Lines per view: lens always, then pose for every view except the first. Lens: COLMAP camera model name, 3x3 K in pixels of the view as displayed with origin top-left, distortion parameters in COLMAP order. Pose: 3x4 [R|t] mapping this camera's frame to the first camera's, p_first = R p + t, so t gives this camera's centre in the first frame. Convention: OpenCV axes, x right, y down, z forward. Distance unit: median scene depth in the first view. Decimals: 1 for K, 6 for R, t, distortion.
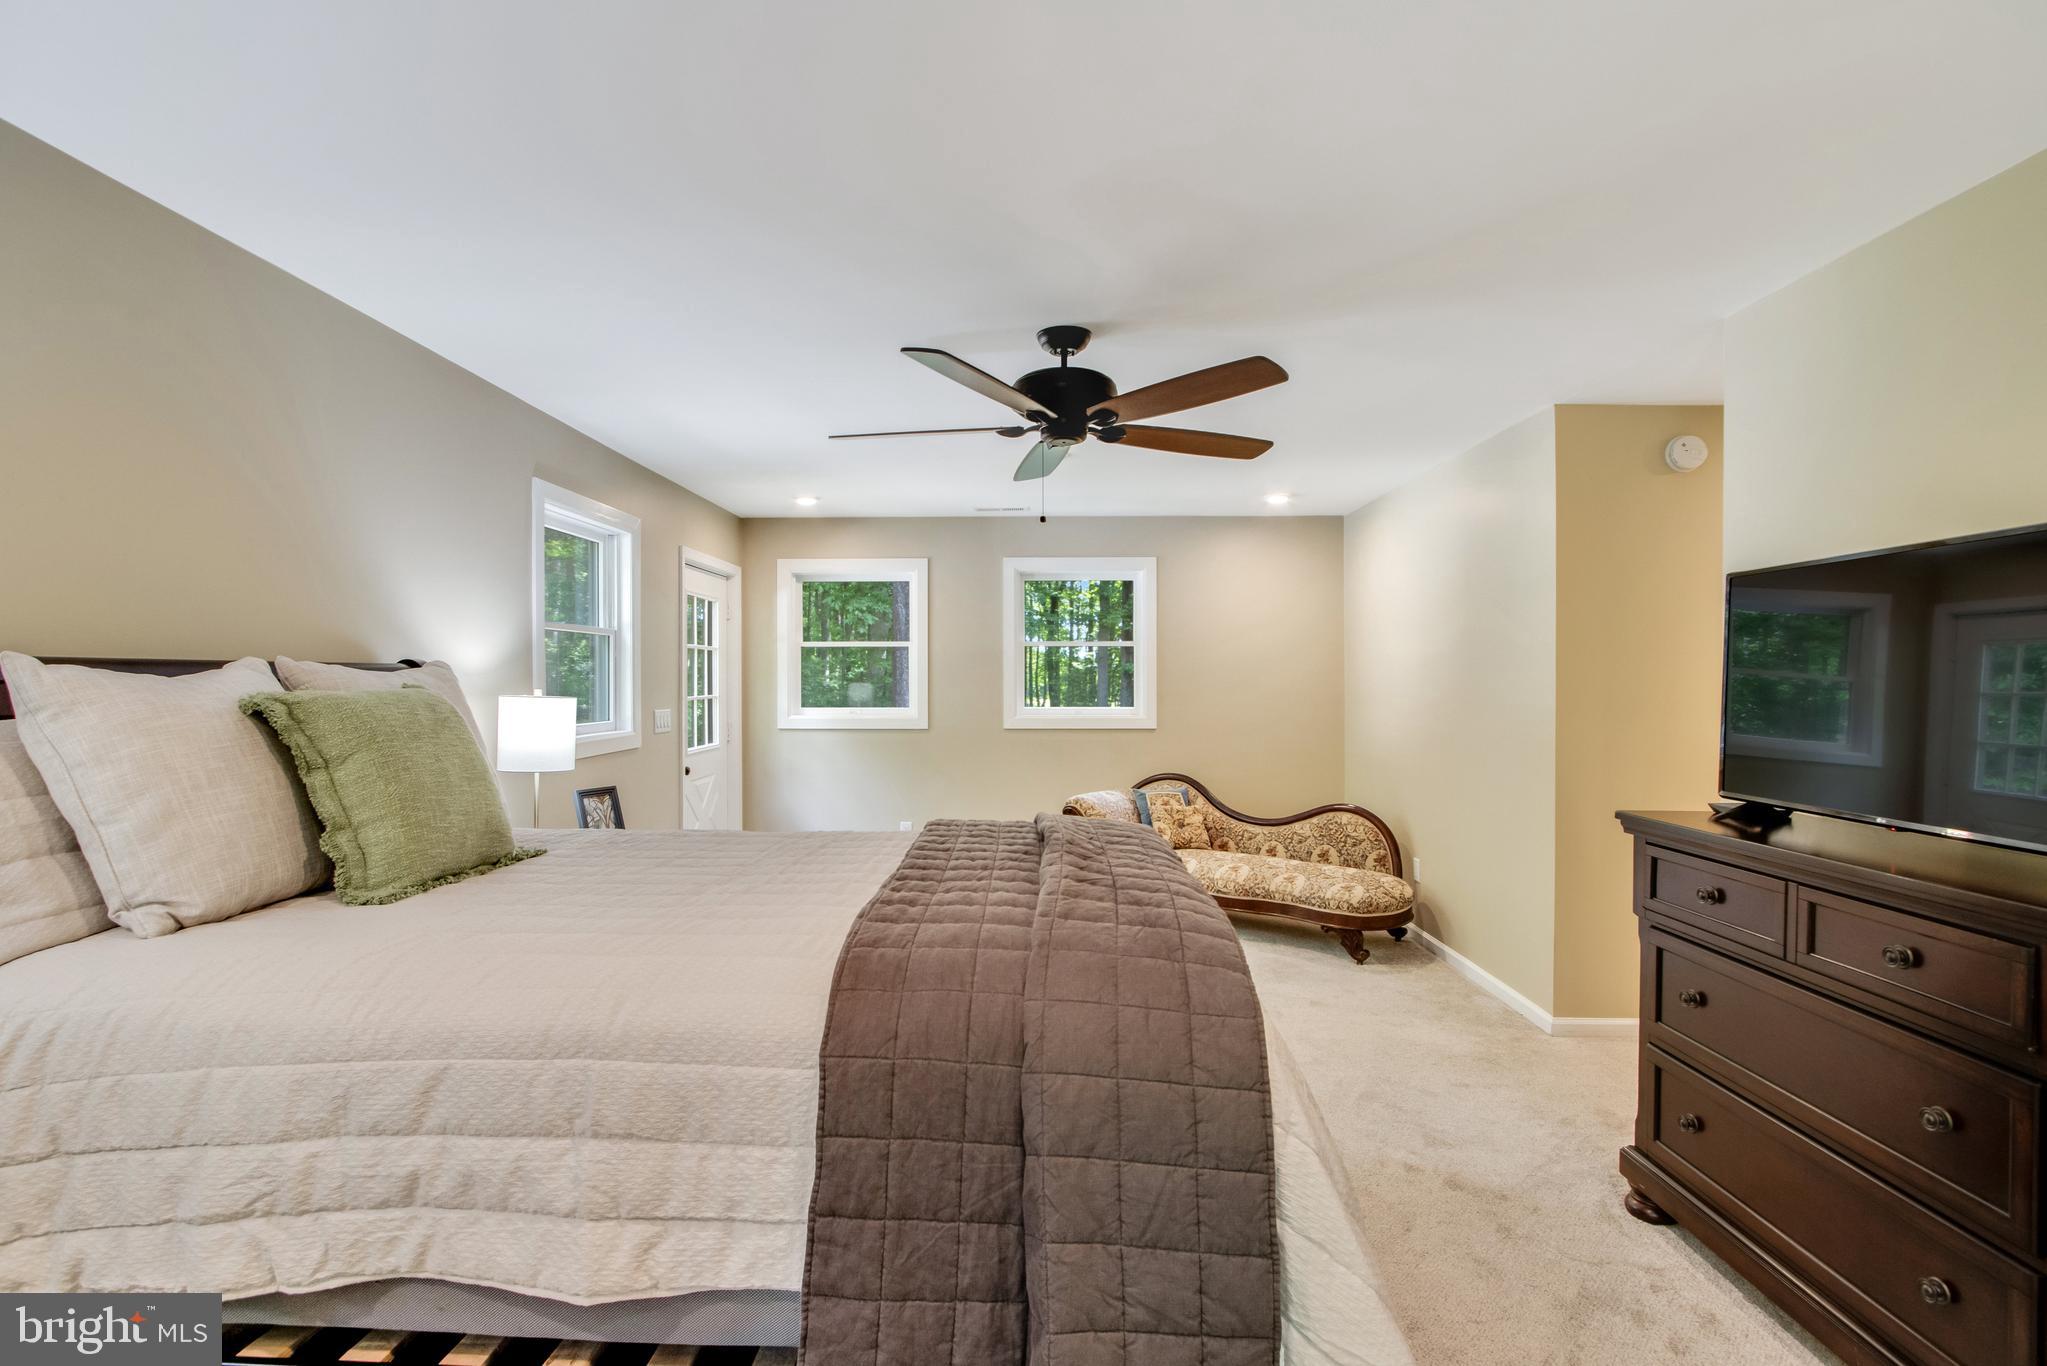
lens RADIAL K [[934.2, 0, 1032.9], [0, 934.2, 694.4], [0, 0, 1]] dist [-0.008764, 0.000177]
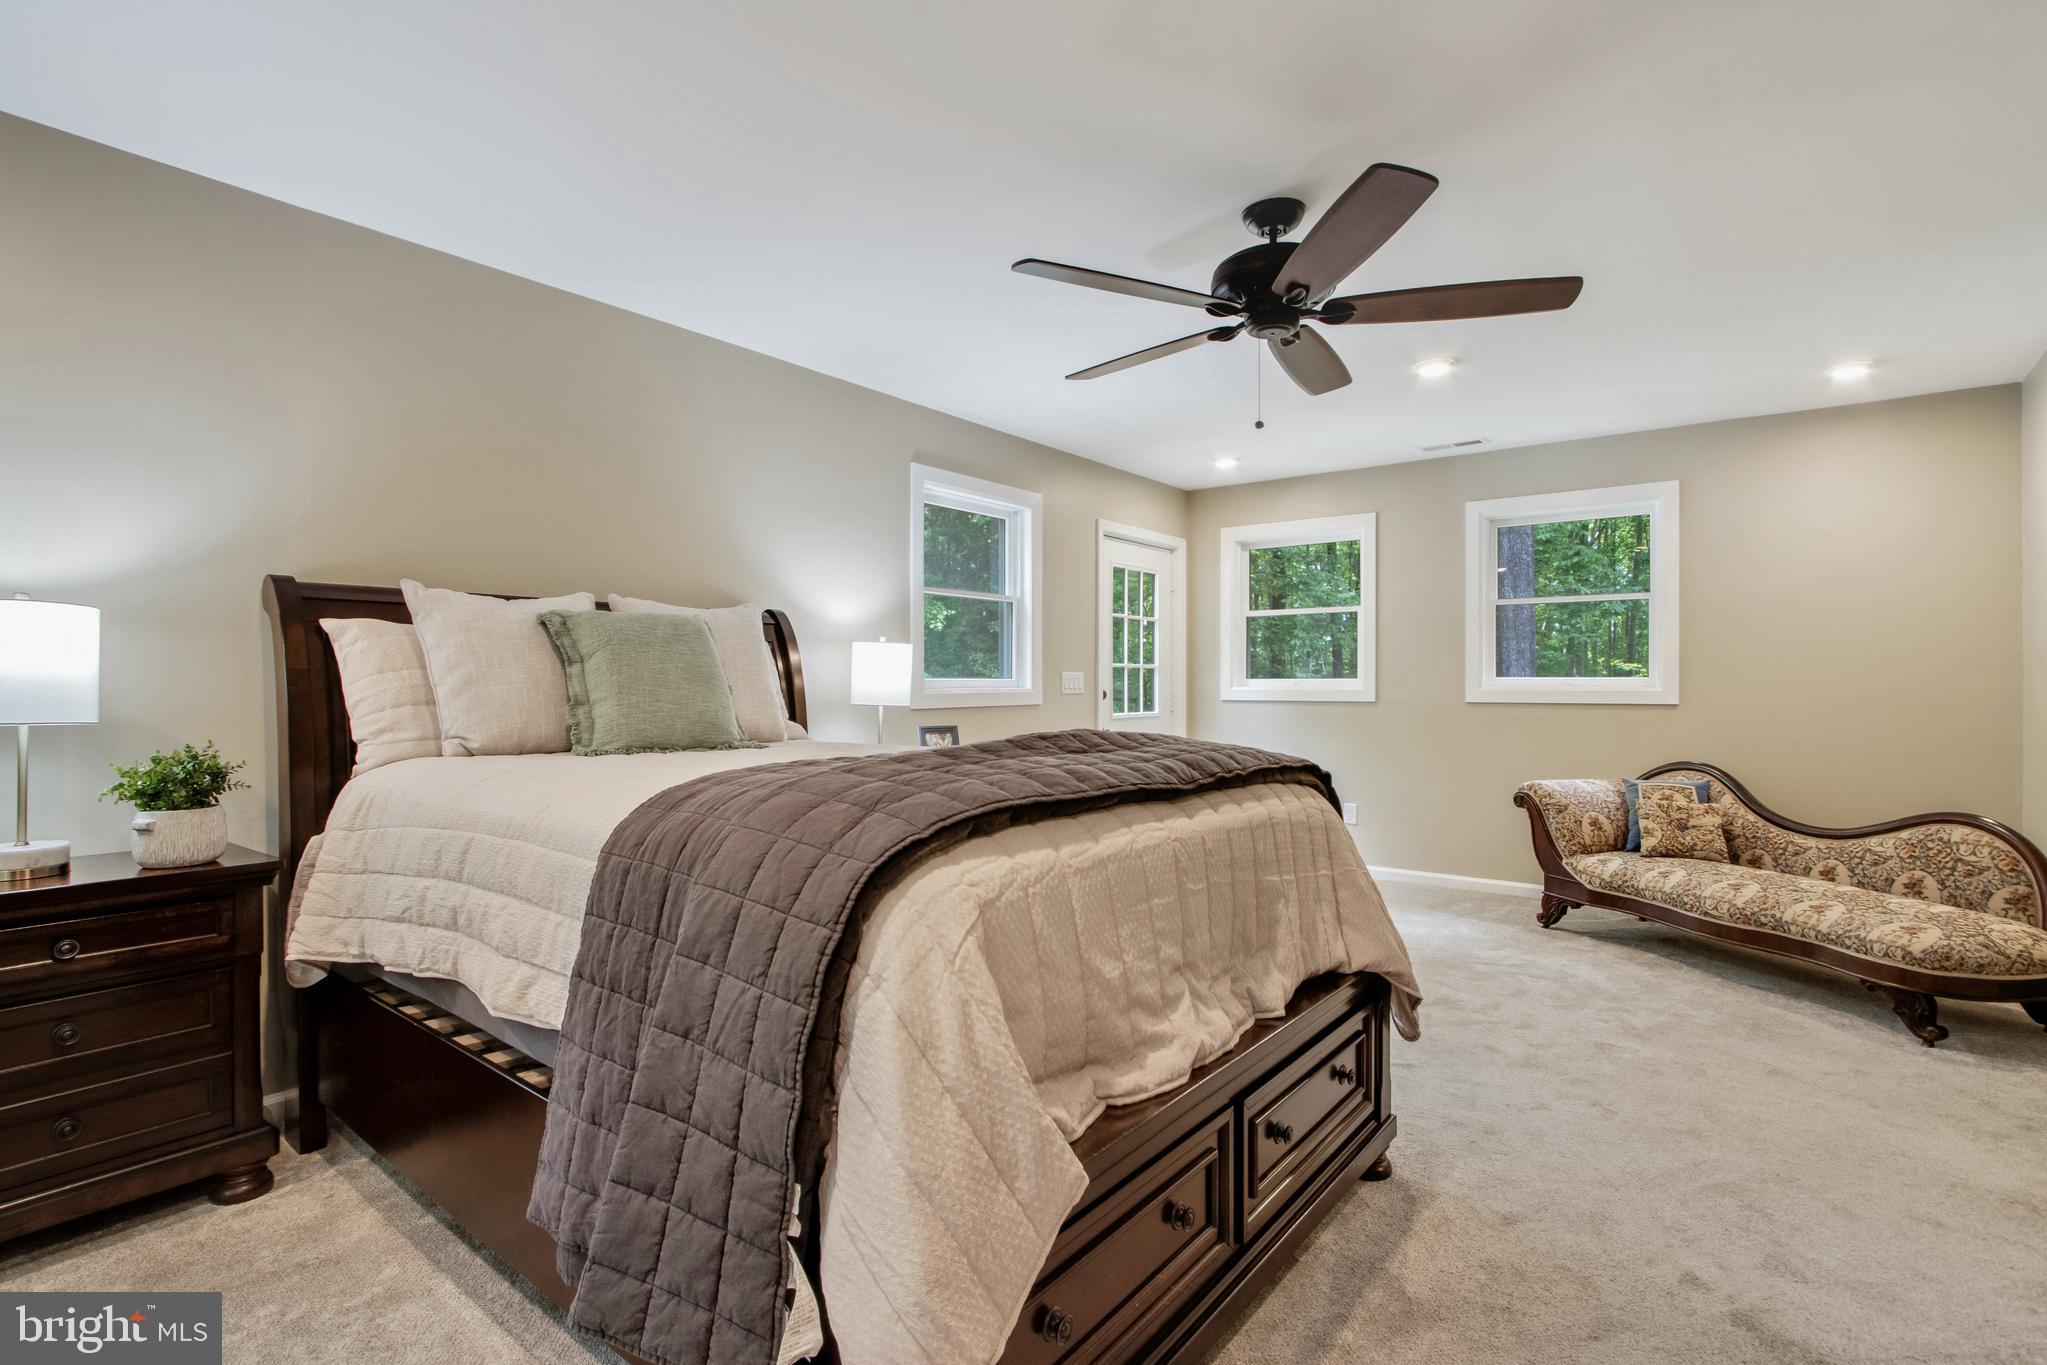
lens RADIAL K [[974.6, 0, 1062.0], [0, 974.6, 704.8], [0, 0, 1]] dist [-0.001353, 0.000166]
pose [[0.810806, 0.009086, -0.585245, 0.226792], [-0.006480, 0.999958, 0.006548, 0.042152], [0.585279, -0.001517, 0.810830, 0.074285]]
